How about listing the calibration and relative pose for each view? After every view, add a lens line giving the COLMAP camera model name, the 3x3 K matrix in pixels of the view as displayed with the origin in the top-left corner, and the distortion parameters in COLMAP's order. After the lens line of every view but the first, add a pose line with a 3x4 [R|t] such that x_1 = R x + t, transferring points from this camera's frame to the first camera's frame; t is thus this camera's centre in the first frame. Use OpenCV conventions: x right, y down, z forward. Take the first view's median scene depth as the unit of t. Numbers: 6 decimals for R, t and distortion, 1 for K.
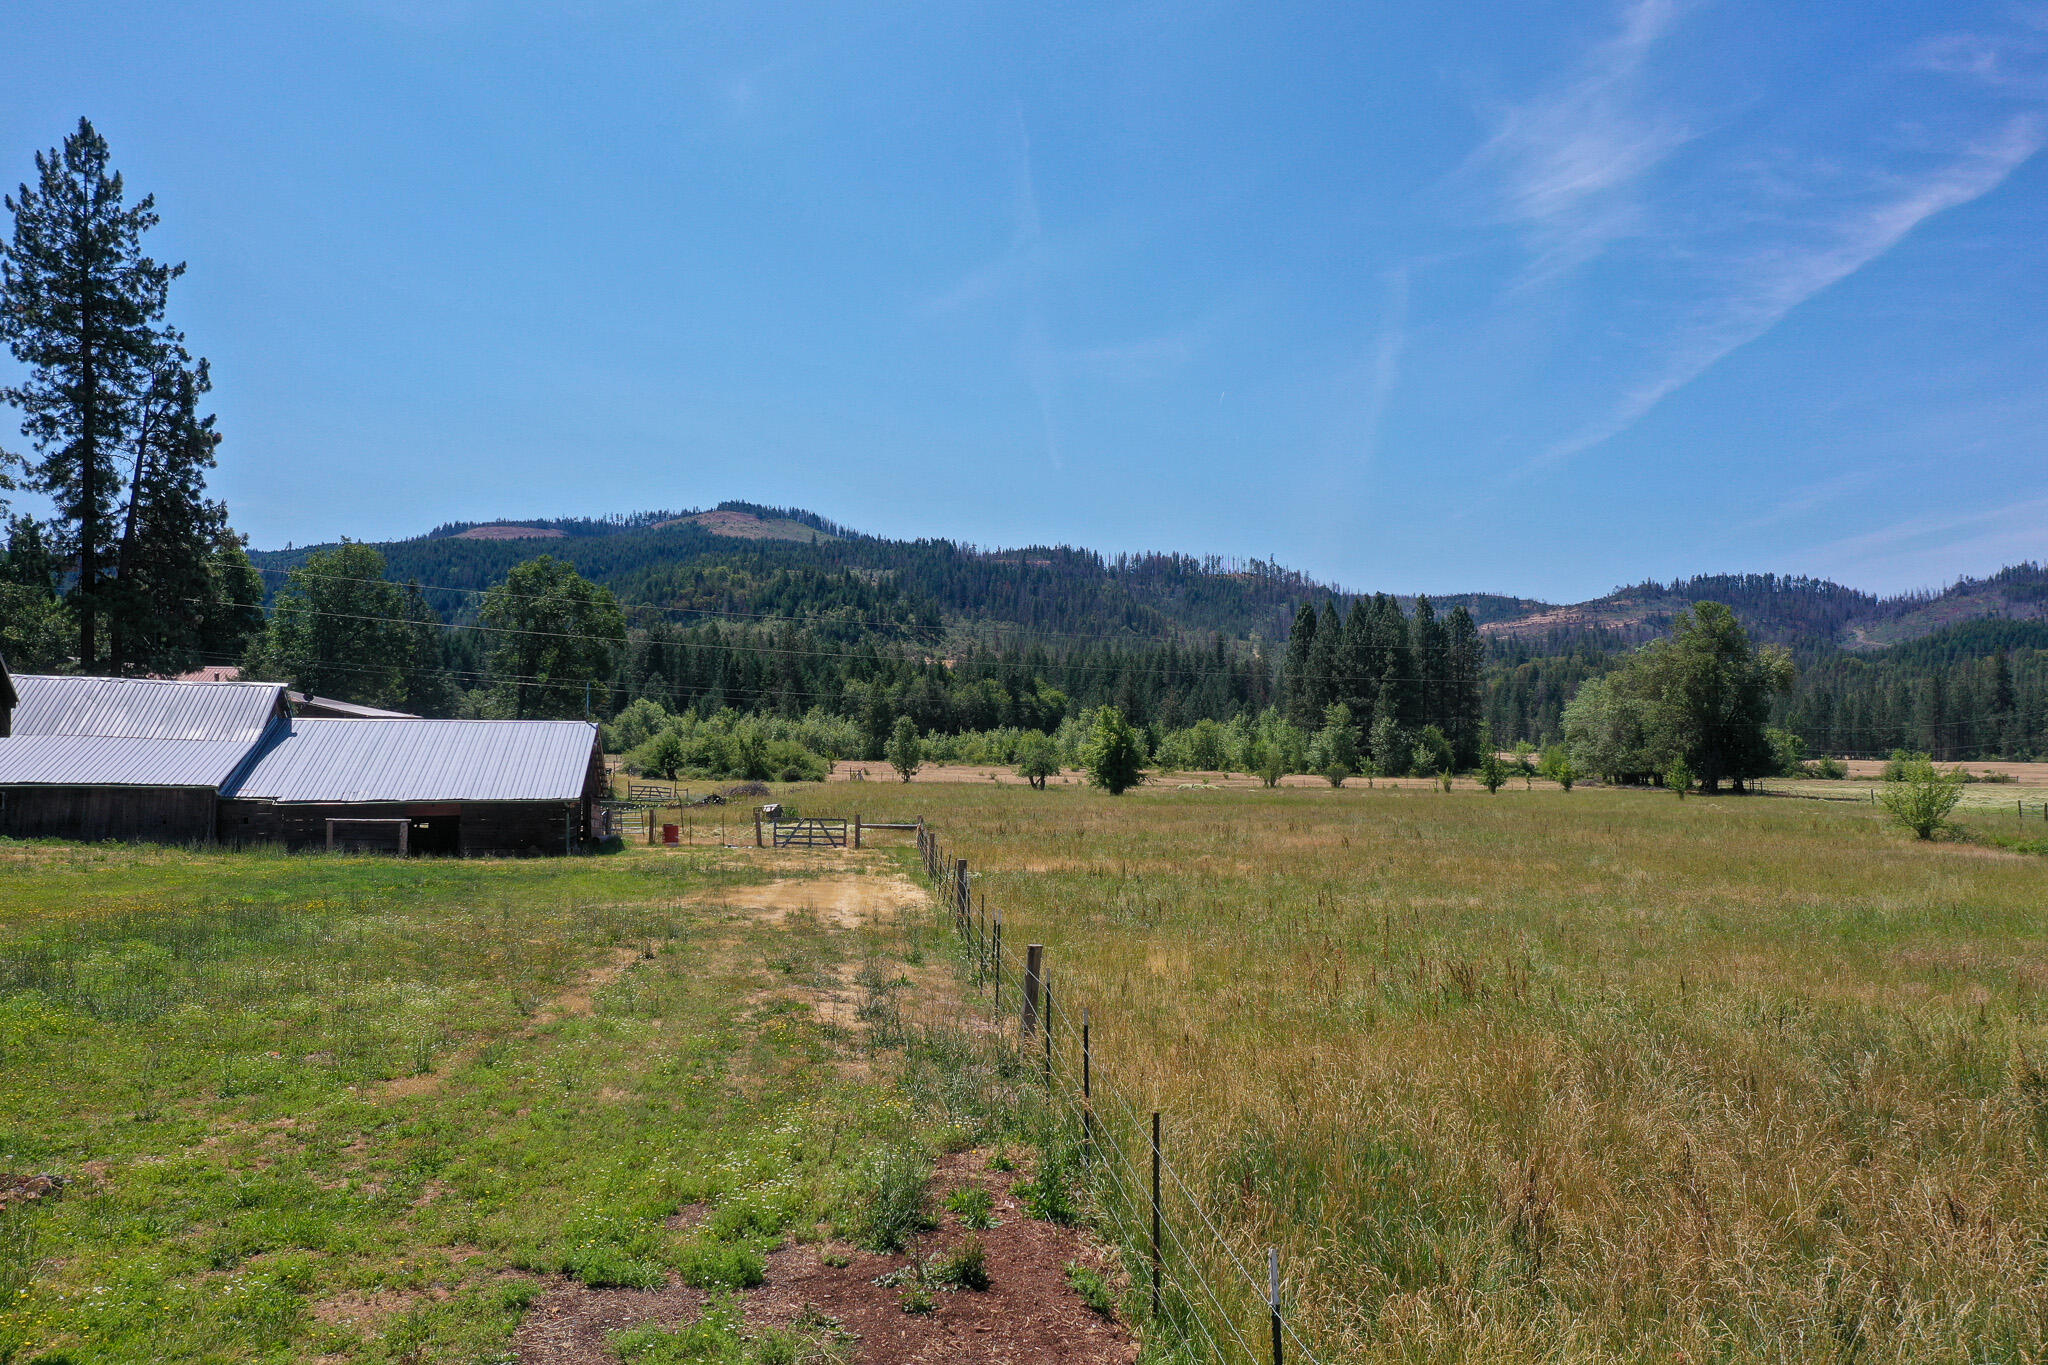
lens RADIAL K [[1611.8, 0, 1024.0], [0, 1611.8, 682.5], [0, 0, 1]] dist [0.013709, -0.002062]
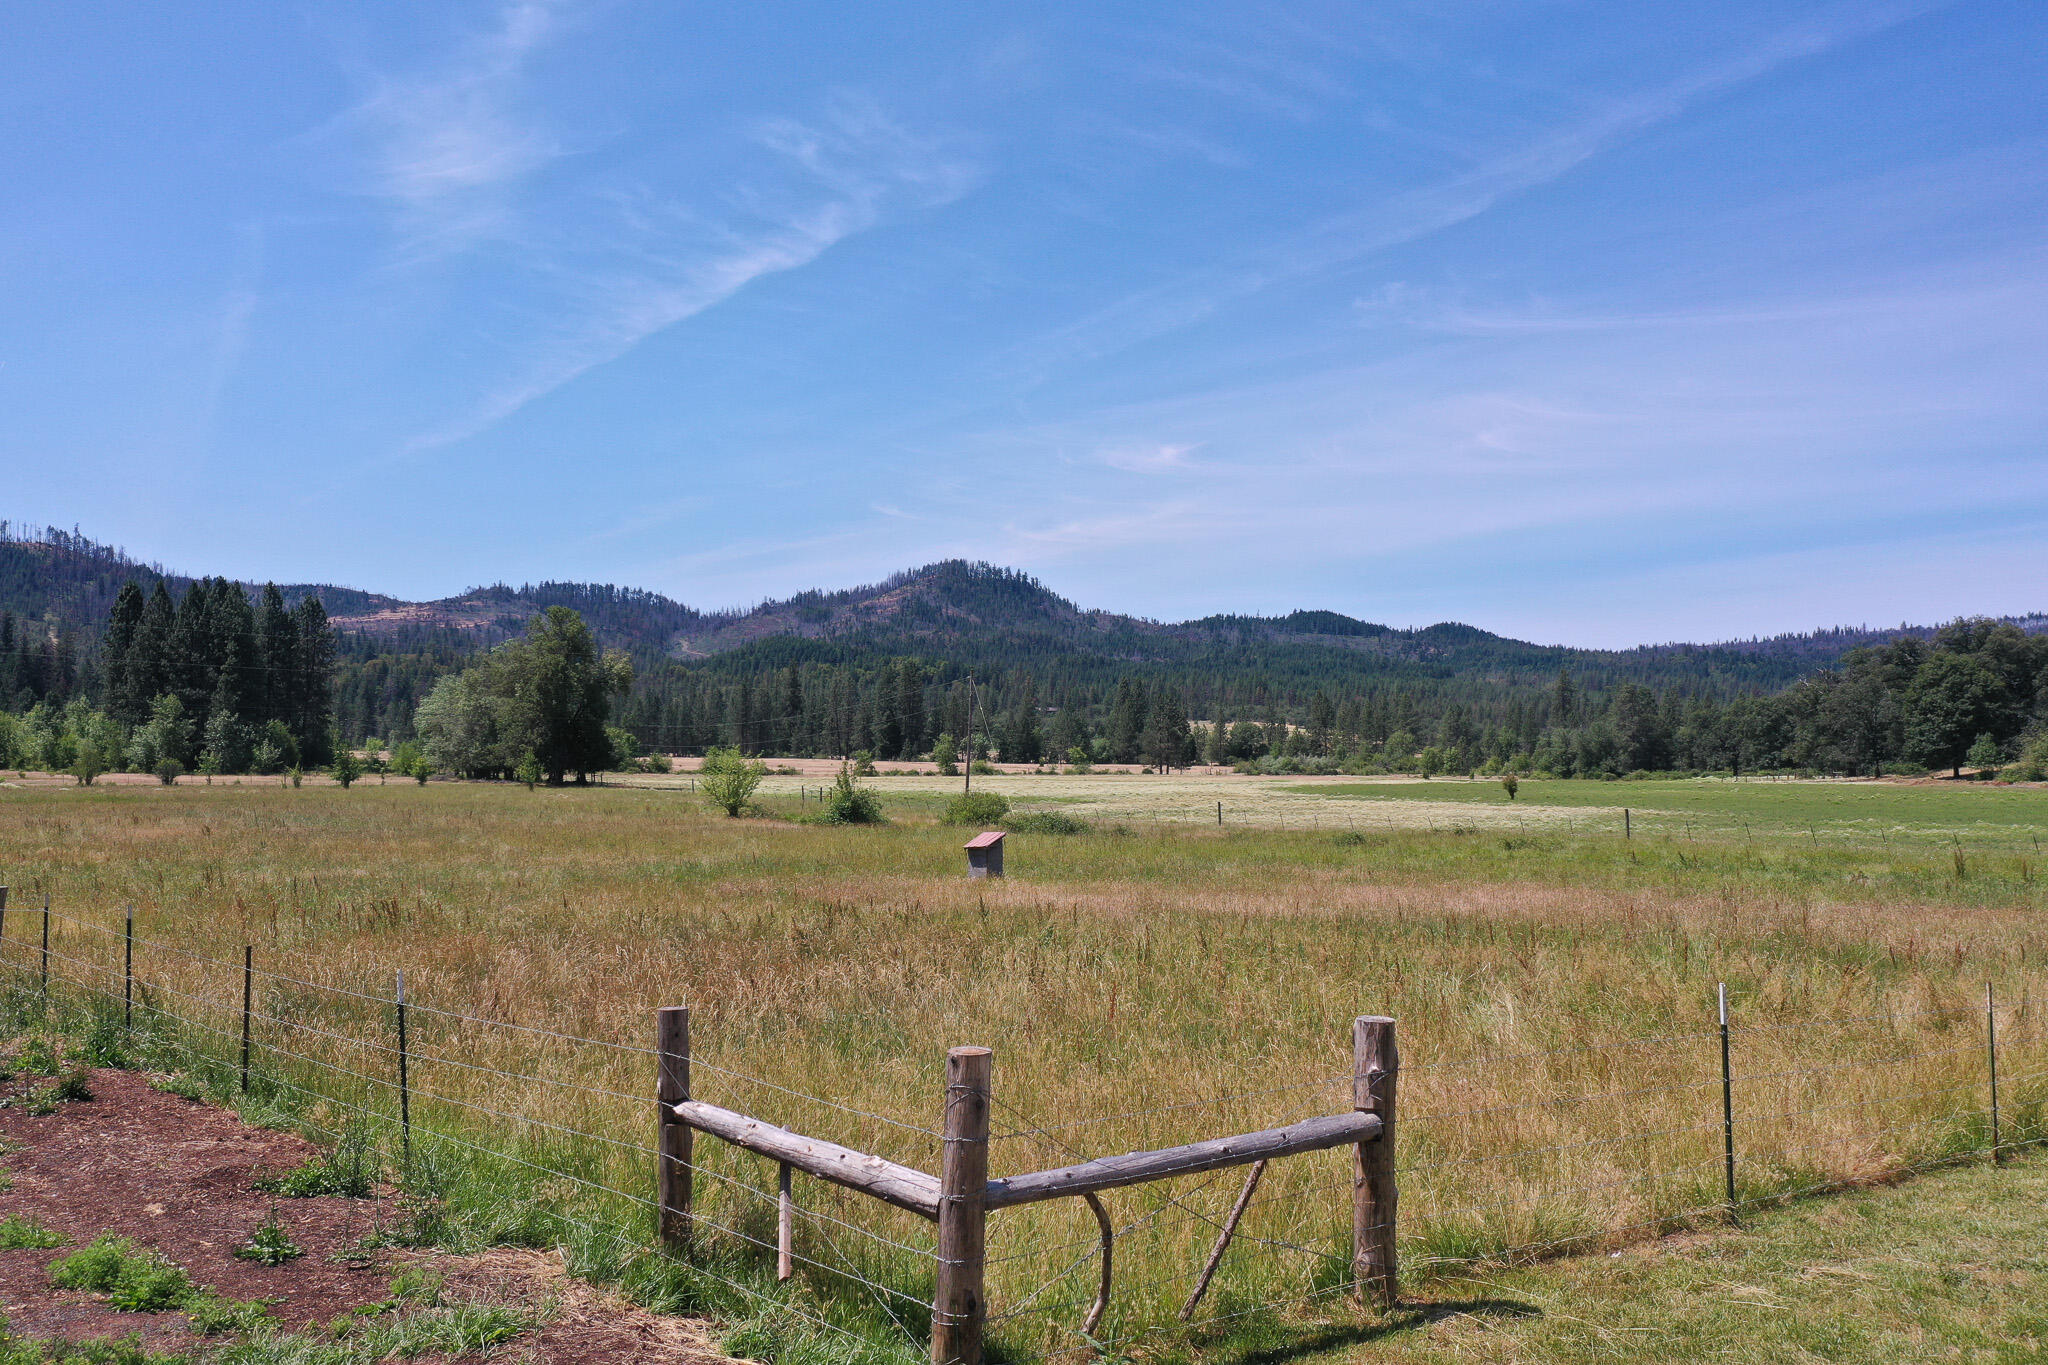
lens RADIAL K [[1611.8, 0, 1024.0], [0, 1611.8, 682.5], [0, 0, 1]] dist [0.013709, -0.002062]
pose [[0.773943, 0.027559, 0.632656, -0.006342], [-0.027853, 0.999567, -0.009469, 0.000802], [-0.632643, -0.010293, 0.774375, -0.010791]]
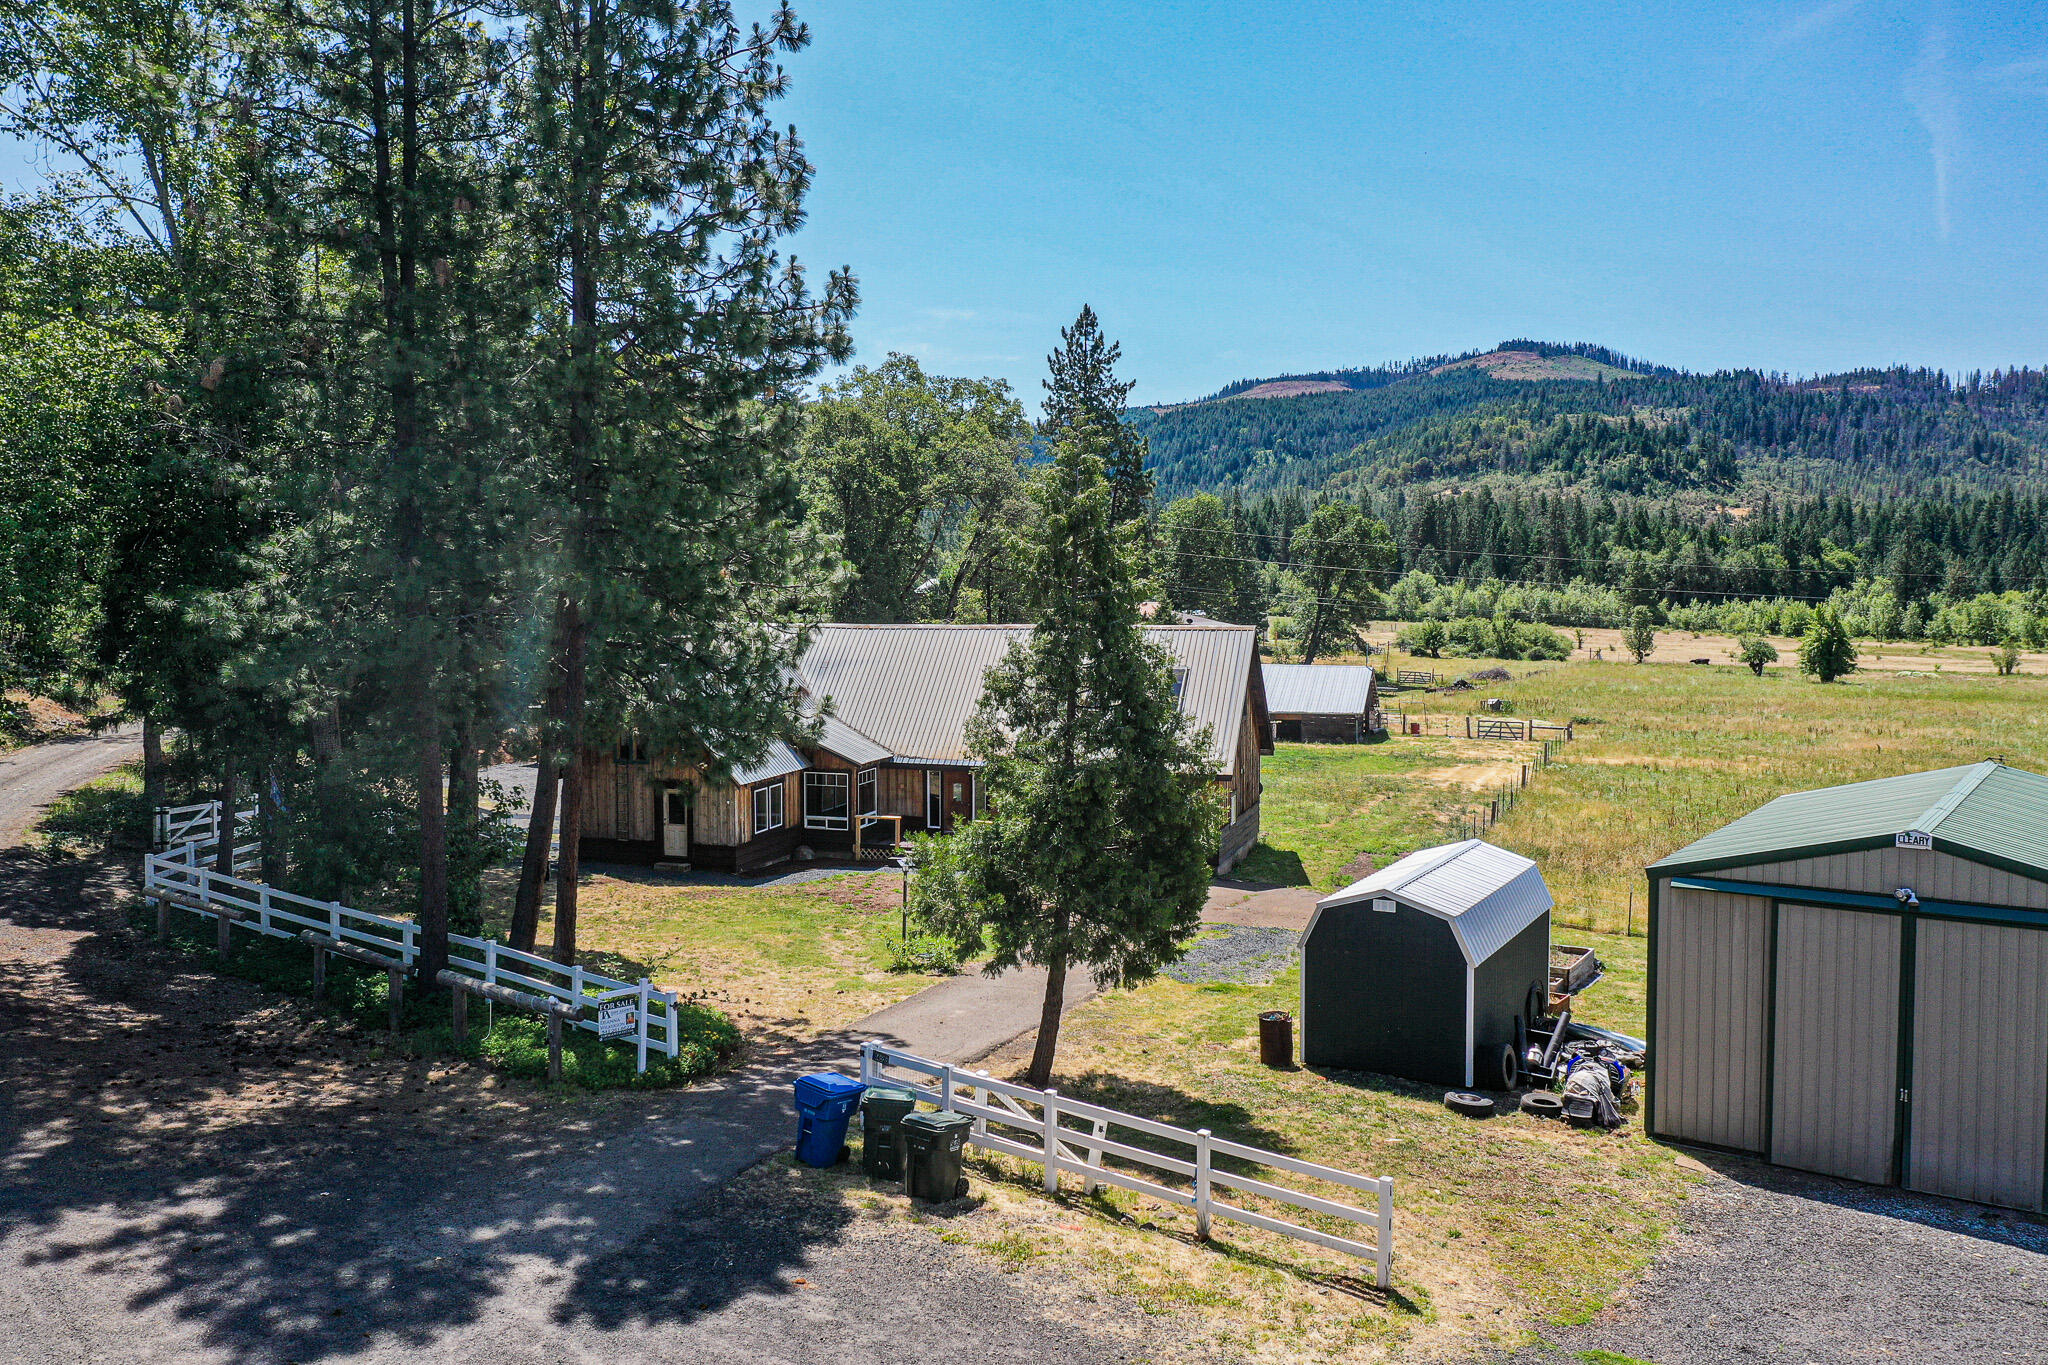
lens RADIAL K [[1624.4, 0, 1022.1], [0, 1624.4, 680.8], [0, 0, 1]] dist [0.006159, 0.007084]
pose [[0.890244, 0.021939, -0.454955, 0.029579], [0.021565, 0.995689, 0.090212, -0.018564], [0.454973, -0.090122, 0.885933, -0.109340]]
